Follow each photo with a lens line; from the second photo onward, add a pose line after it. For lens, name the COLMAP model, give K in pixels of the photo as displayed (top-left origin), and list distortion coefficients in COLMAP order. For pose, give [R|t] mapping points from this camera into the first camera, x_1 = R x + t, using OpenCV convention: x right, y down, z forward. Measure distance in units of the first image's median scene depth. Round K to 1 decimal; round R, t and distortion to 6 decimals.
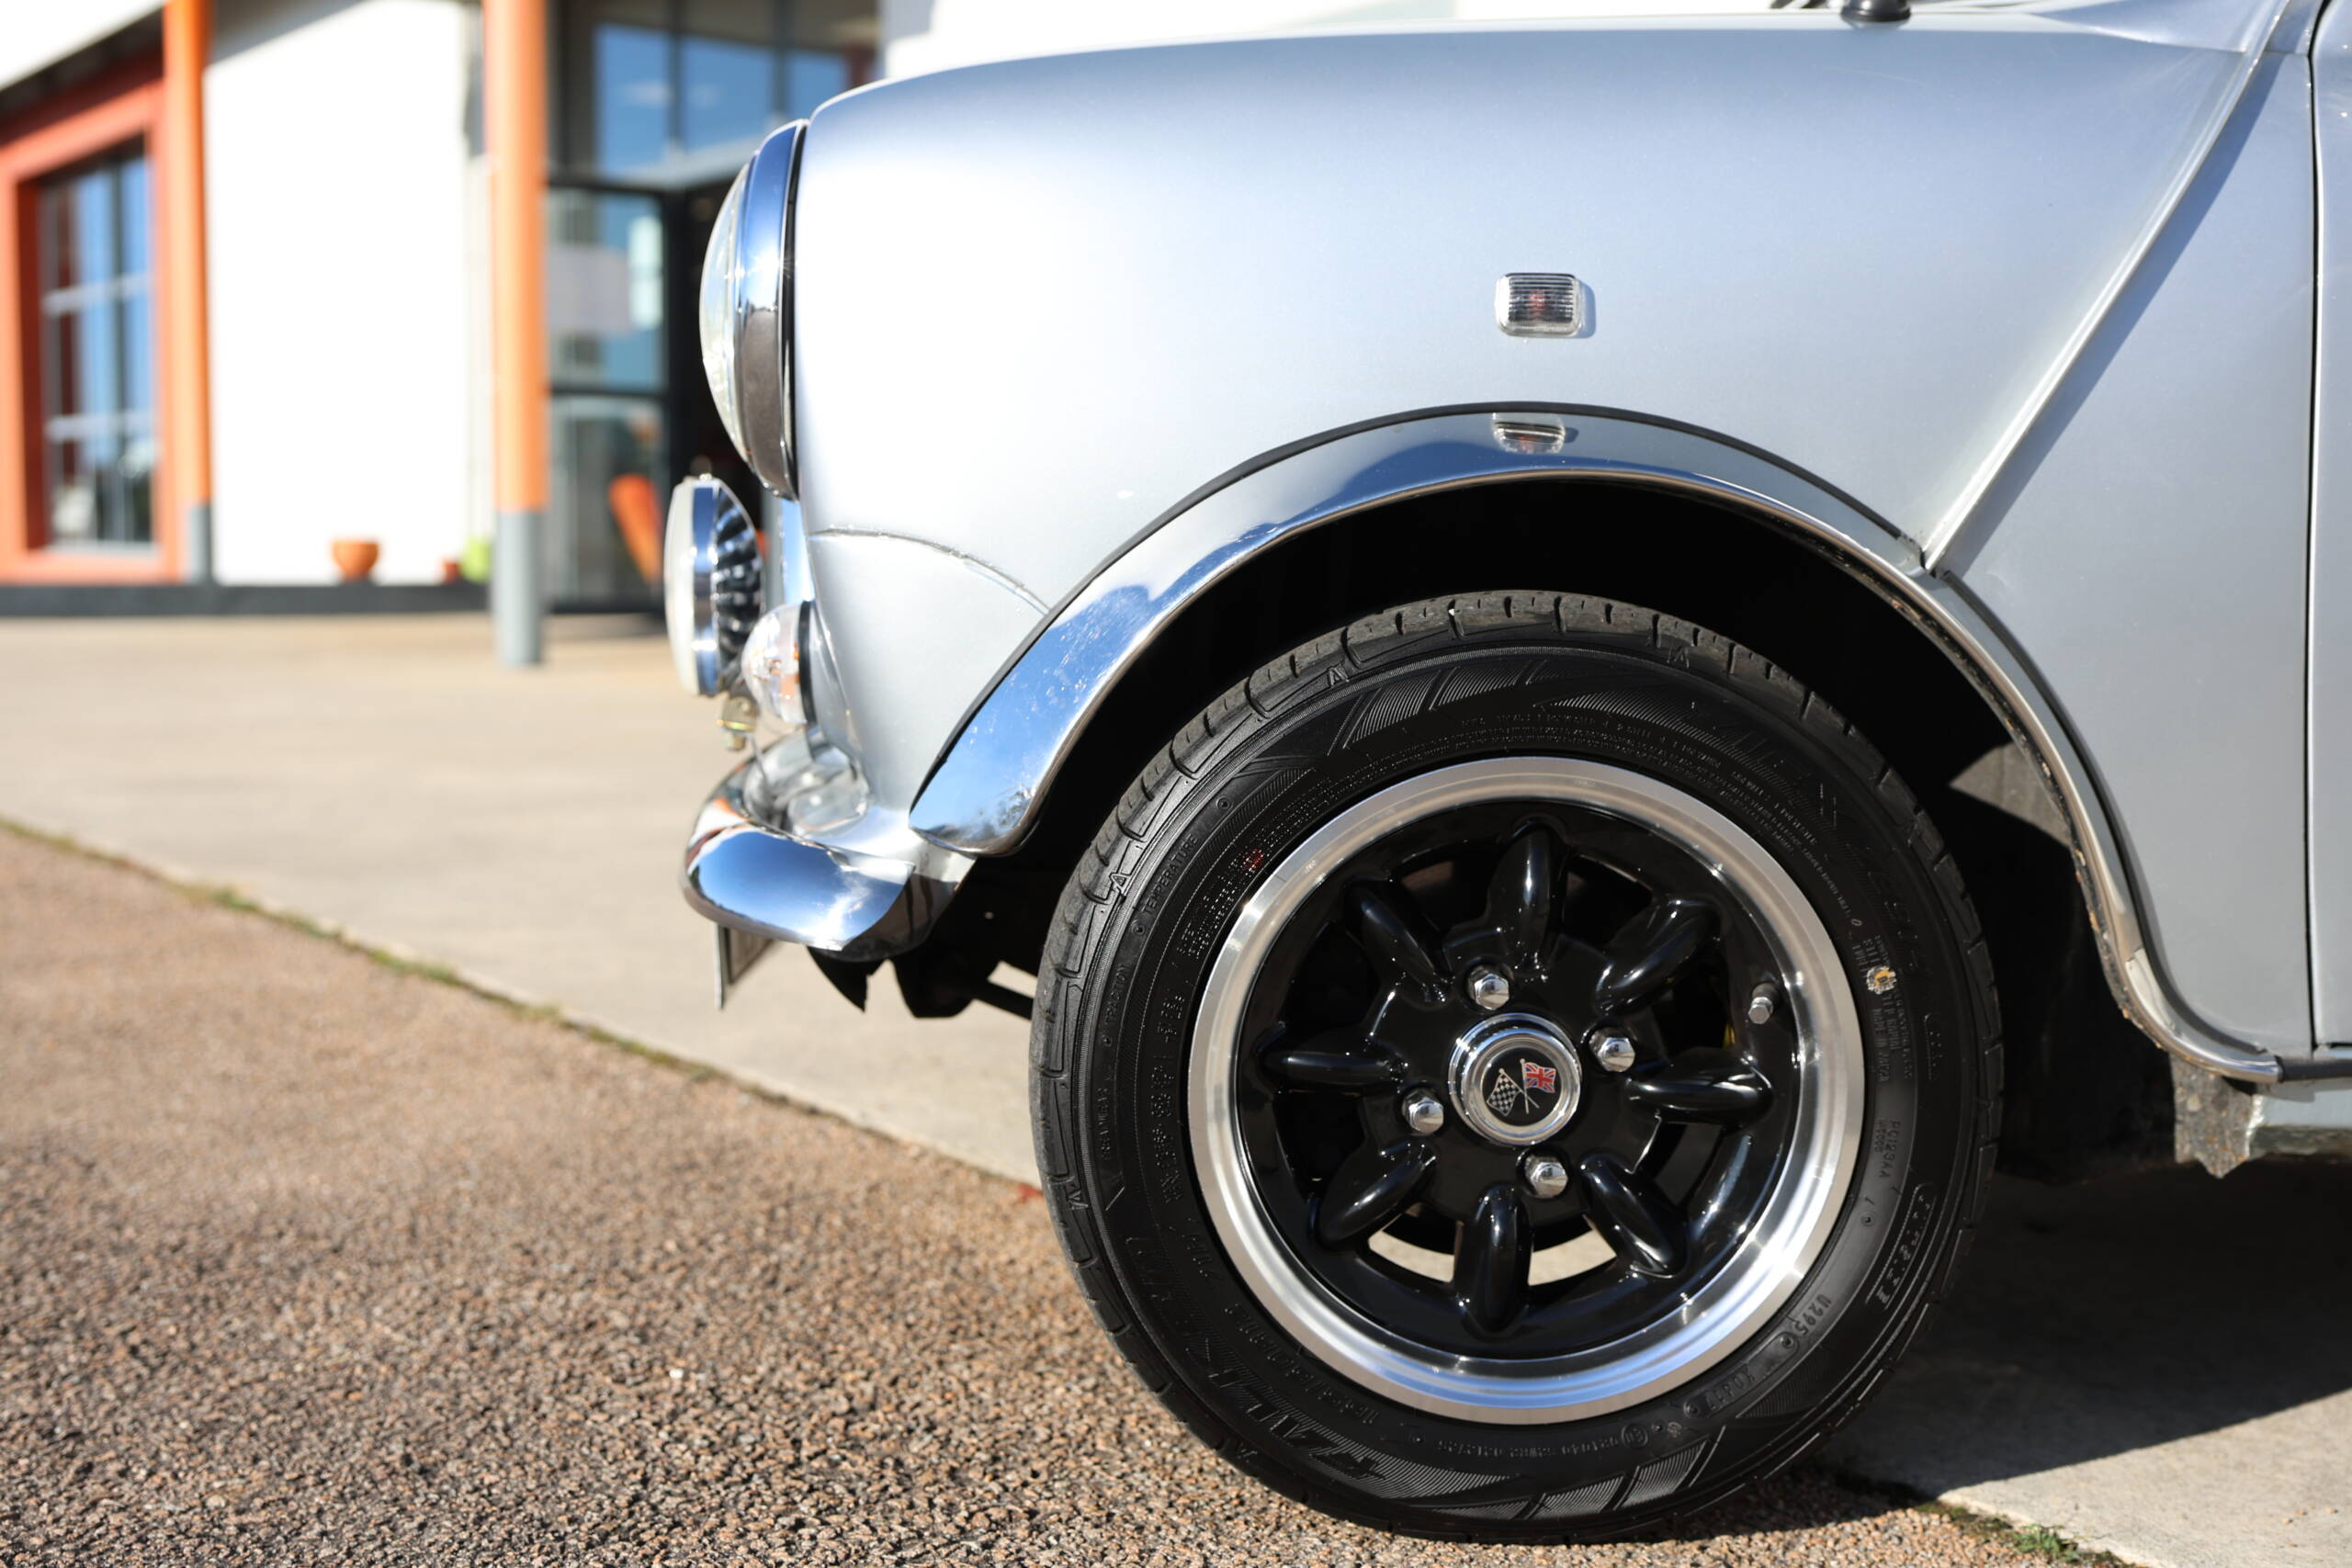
lens RADIAL K [[2604.0, 0, 1178.1], [0, 2604.0, 772.2], [0, 0, 1]] dist [0.022553, 0.000000]
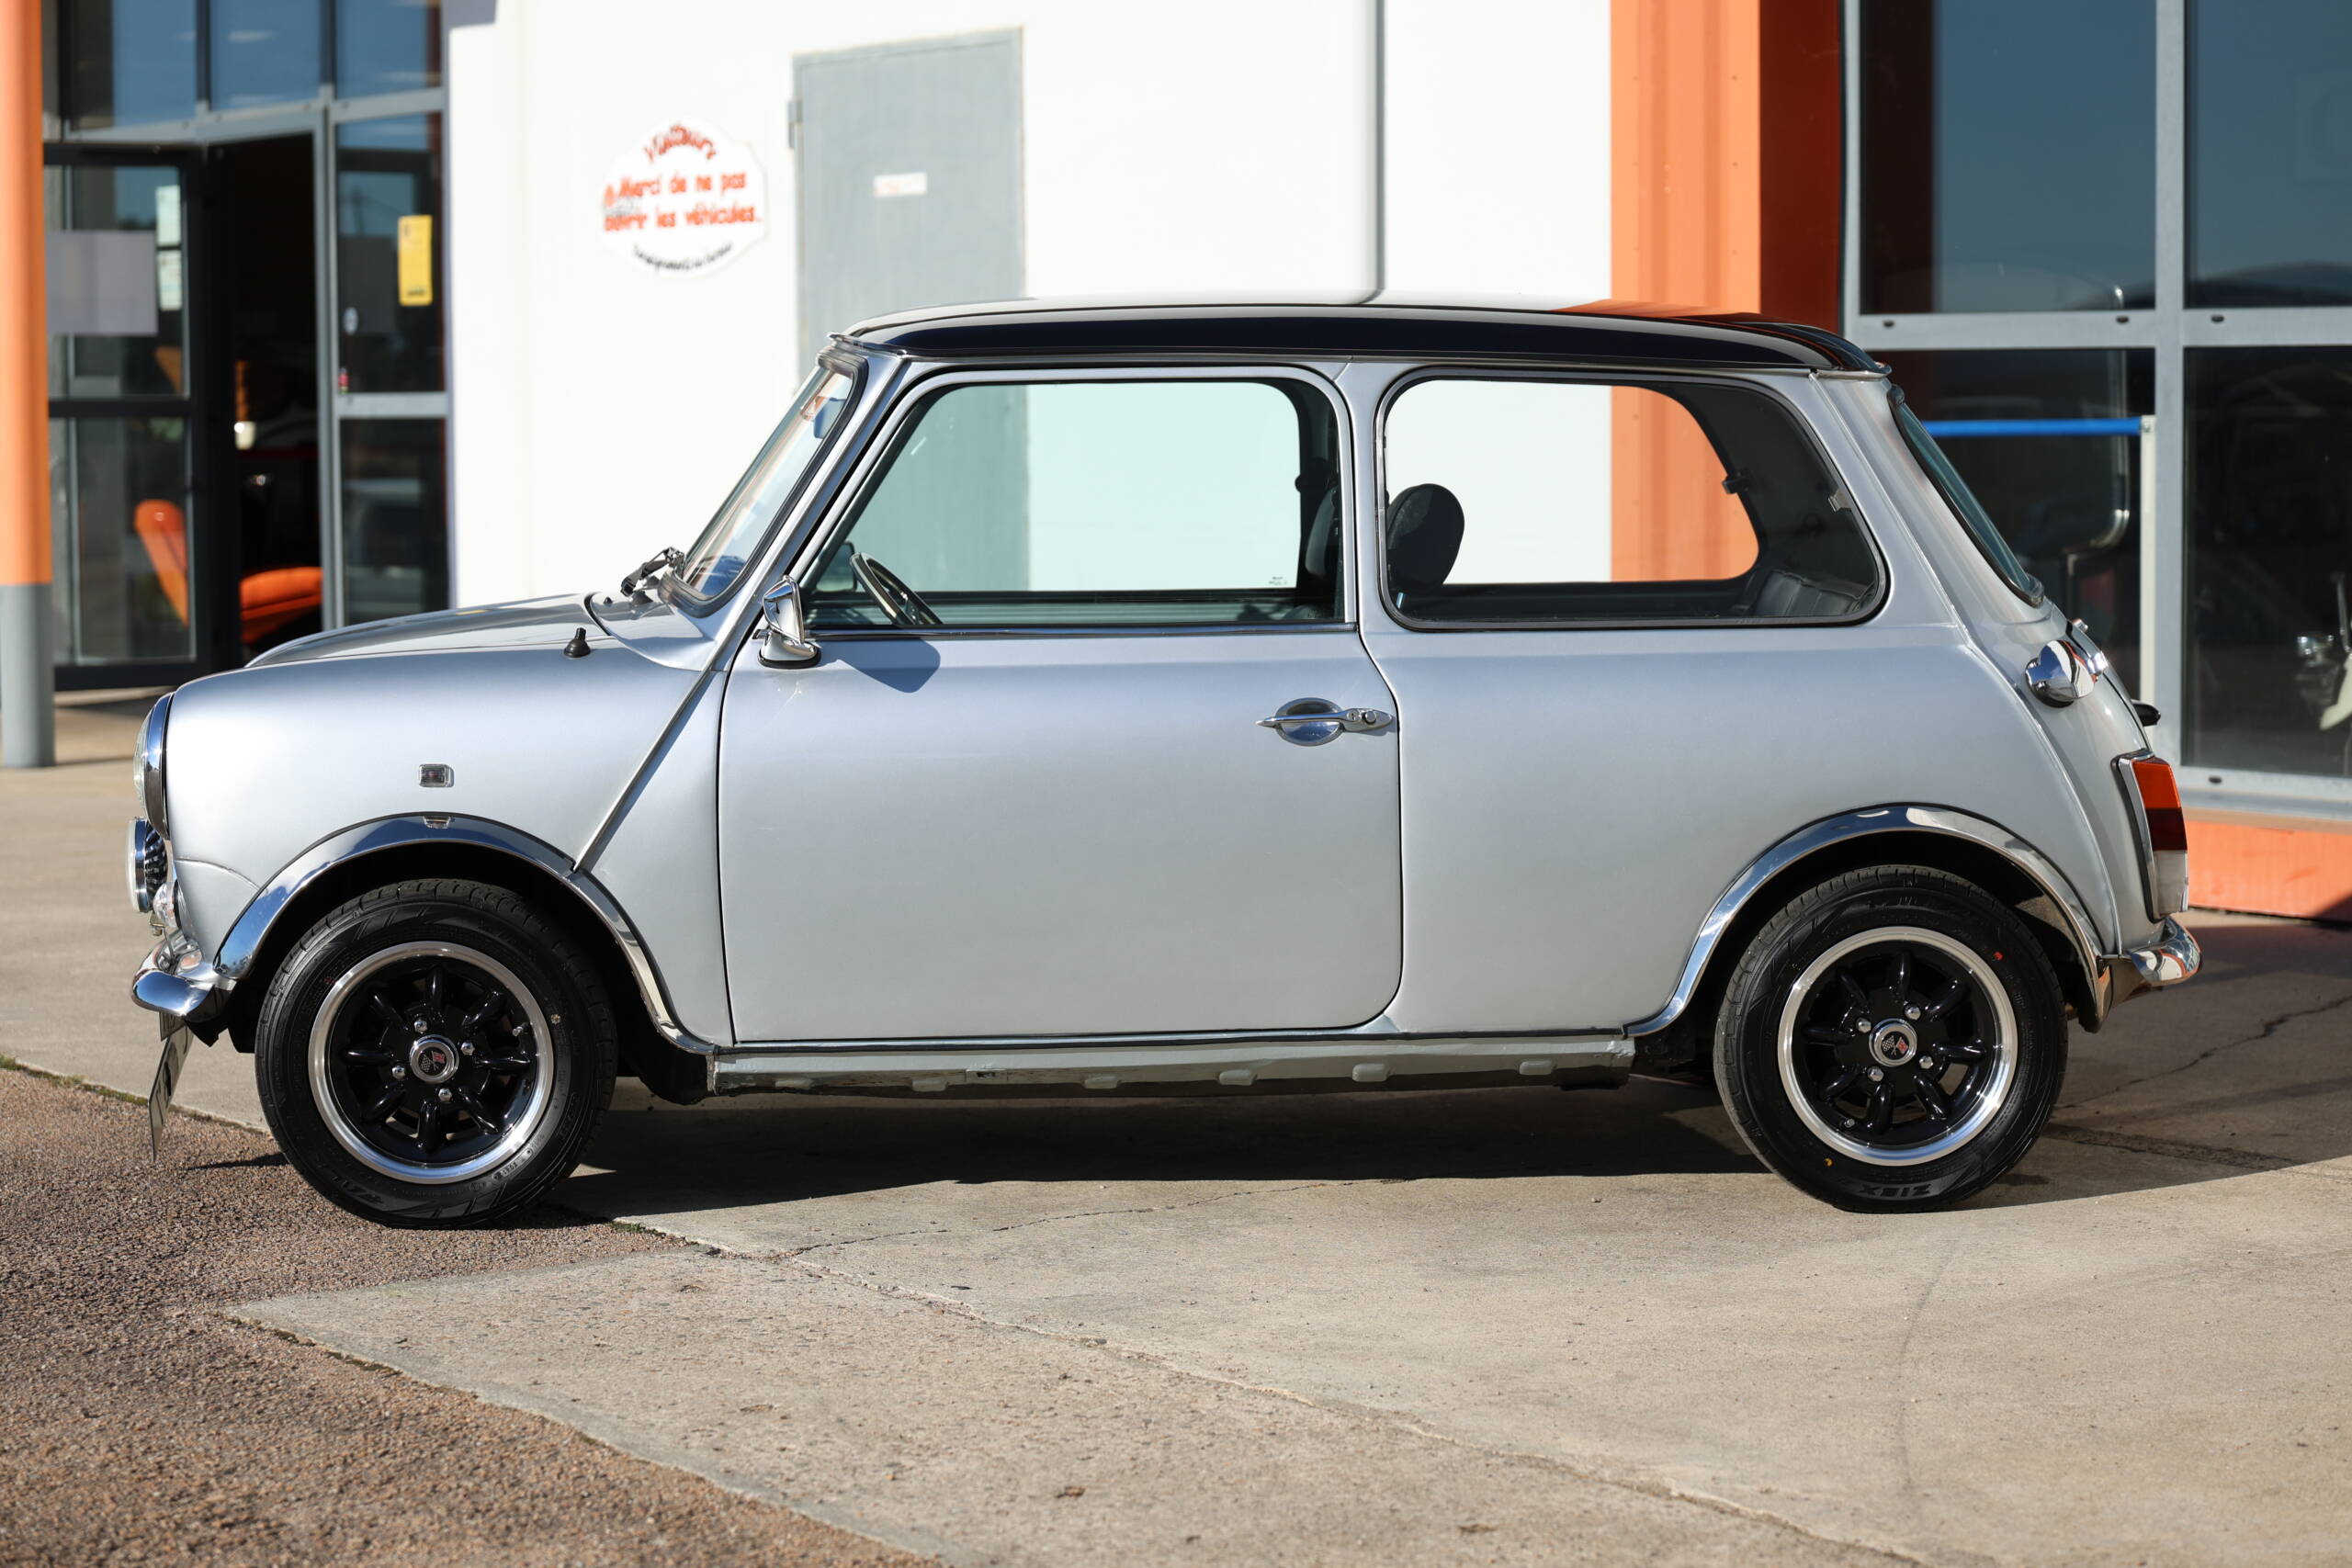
lens RADIAL K [[4775.4, 0, 1175.7], [0, 4775.4, 786.8], [0, 0, 1]] dist [-0.105214, 0.000000]
pose [[0.999811, -0.019238, -0.002970, 0.881195], [0.019223, 0.999803, -0.004993, -0.120077], [0.003066, 0.004935, 0.999983, -3.775304]]
